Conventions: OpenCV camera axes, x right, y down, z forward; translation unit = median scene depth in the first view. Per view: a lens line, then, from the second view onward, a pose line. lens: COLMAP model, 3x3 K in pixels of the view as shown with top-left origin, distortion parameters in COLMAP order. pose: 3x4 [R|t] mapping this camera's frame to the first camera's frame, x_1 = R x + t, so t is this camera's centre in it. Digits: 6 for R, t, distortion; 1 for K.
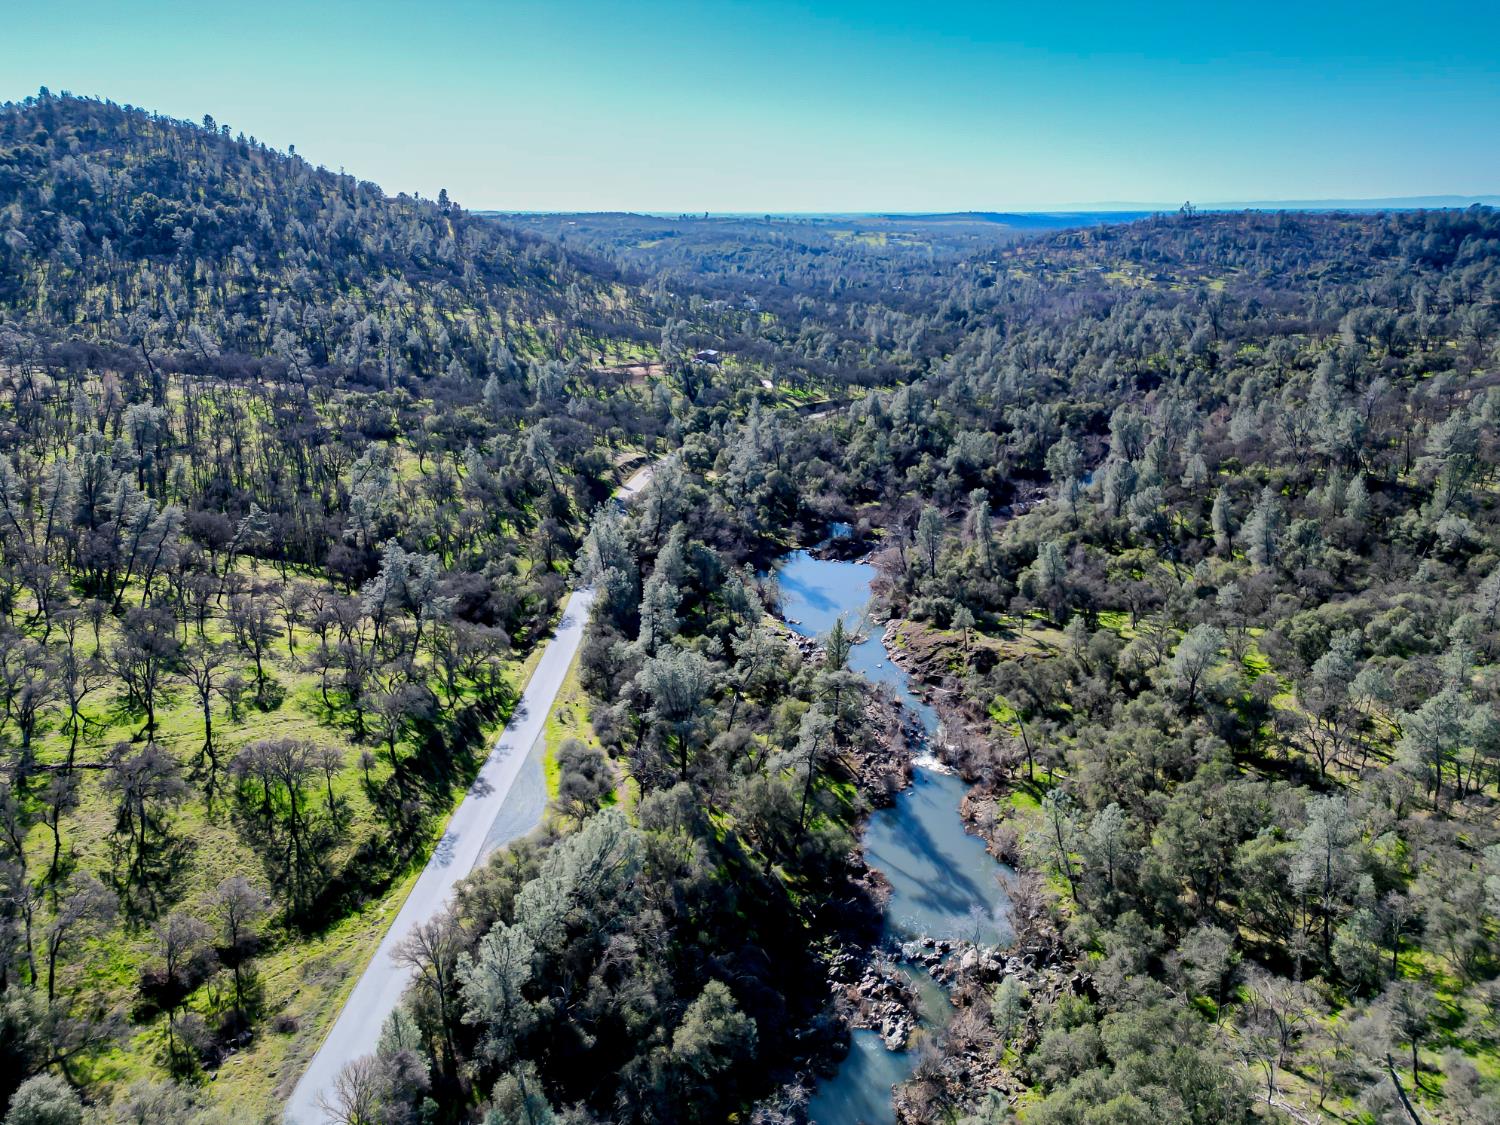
lens RADIAL K [[1029.4, 0, 750.0], [0, 1029.4, 562.5], [0, 0, 1]] dist [0.099108, -0.077195]
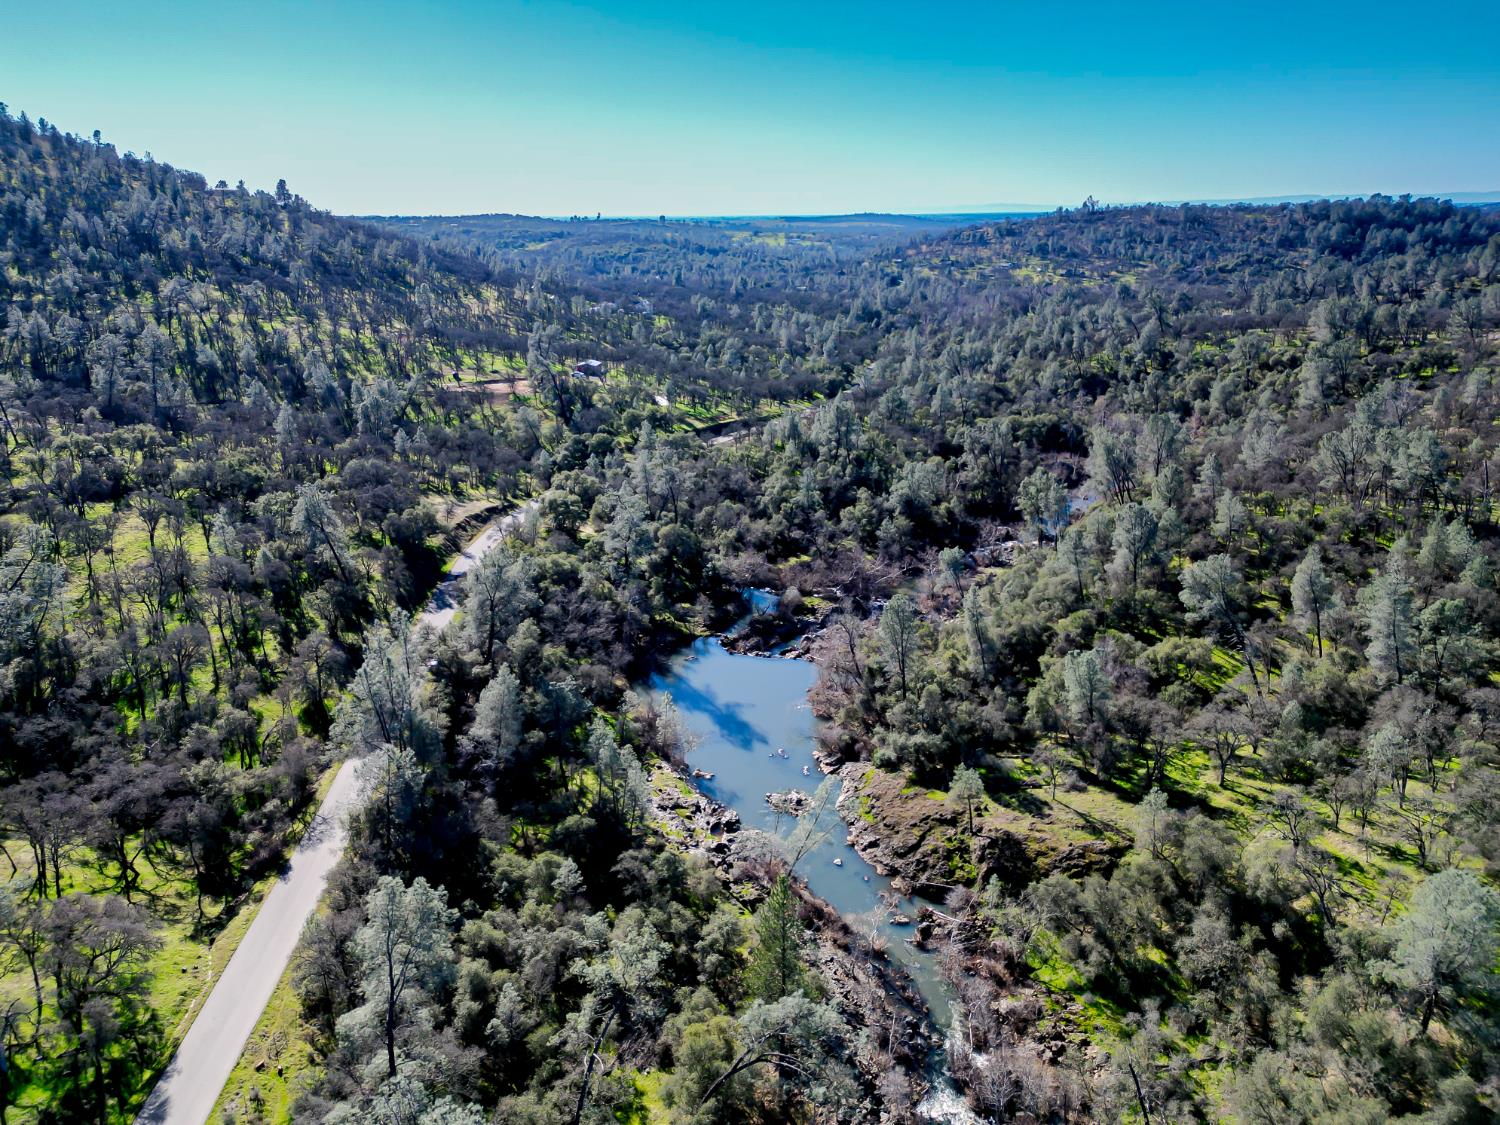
lens RADIAL K [[1029.4, 0, 750.0], [0, 1029.4, 562.5], [0, 0, 1]] dist [0.099108, -0.077195]
pose [[0.995515, -0.039140, 0.086132, 0.010973], [0.039426, 0.999221, -0.001612, -0.039359], [-0.086002, 0.005000, 0.996282, 0.170749]]
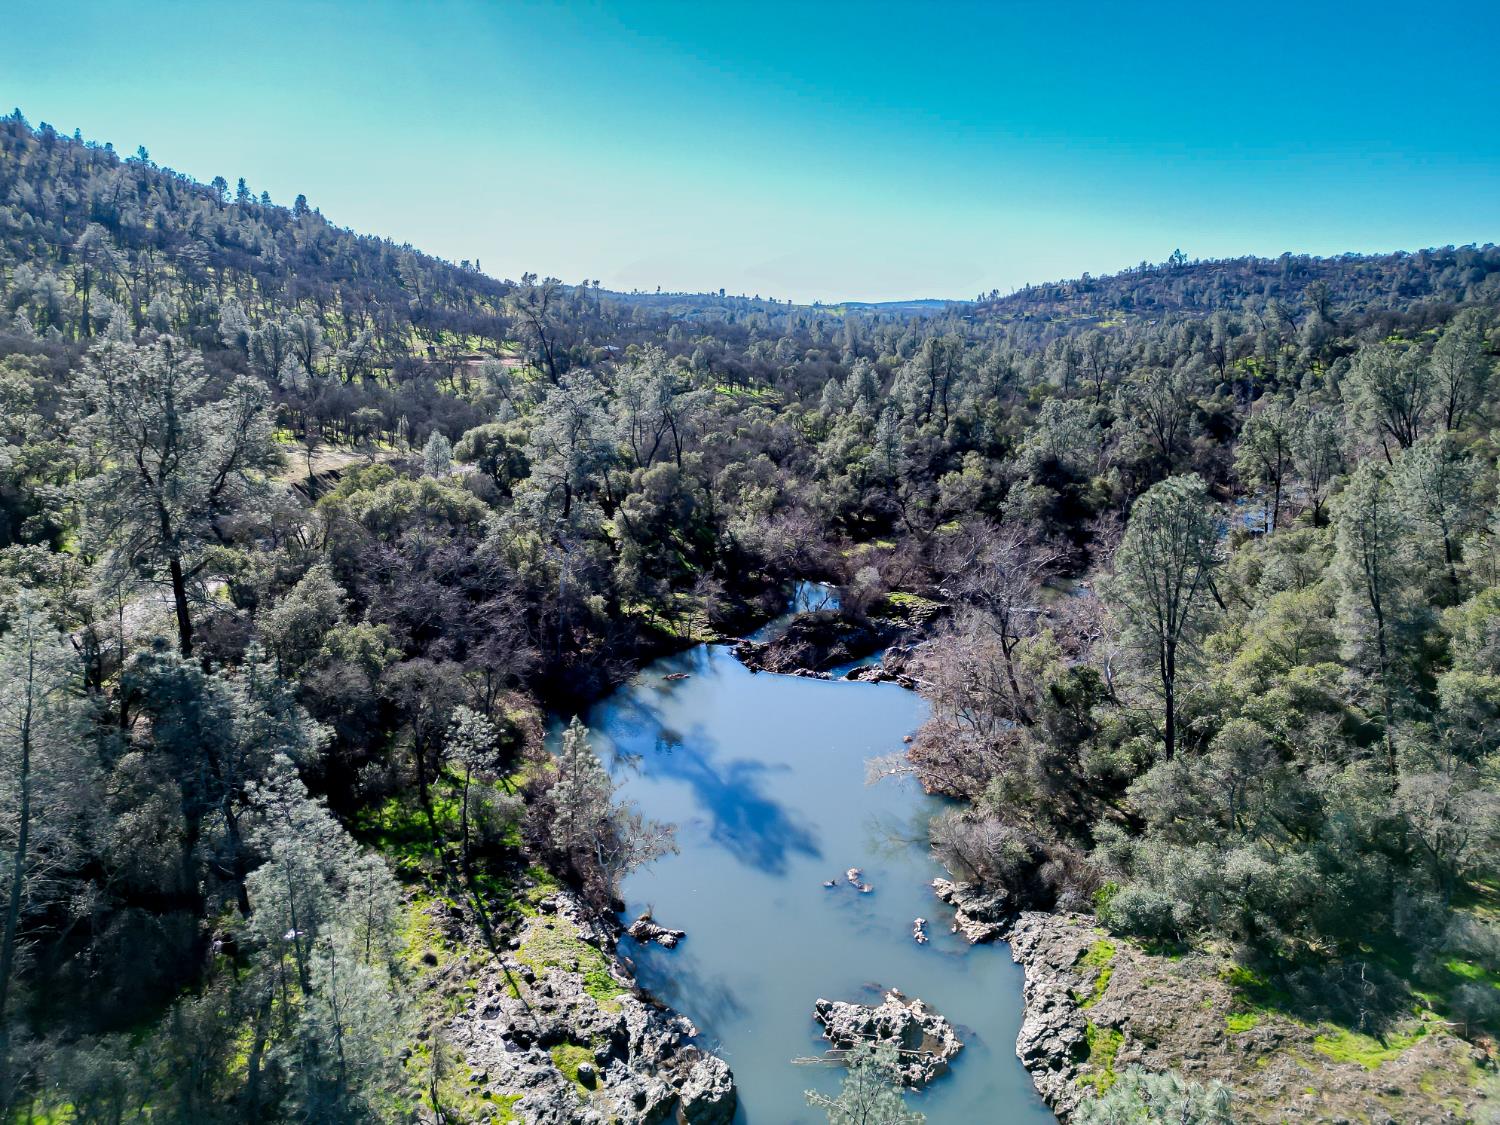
lens RADIAL K [[1029.4, 0, 750.0], [0, 1029.4, 562.5], [0, 0, 1]] dist [0.099108, -0.077195]
pose [[0.999316, -0.014394, 0.034073, 0.030634], [0.017231, 0.996275, -0.084494, -0.006424], [-0.032730, 0.085023, 0.995841, 0.374781]]
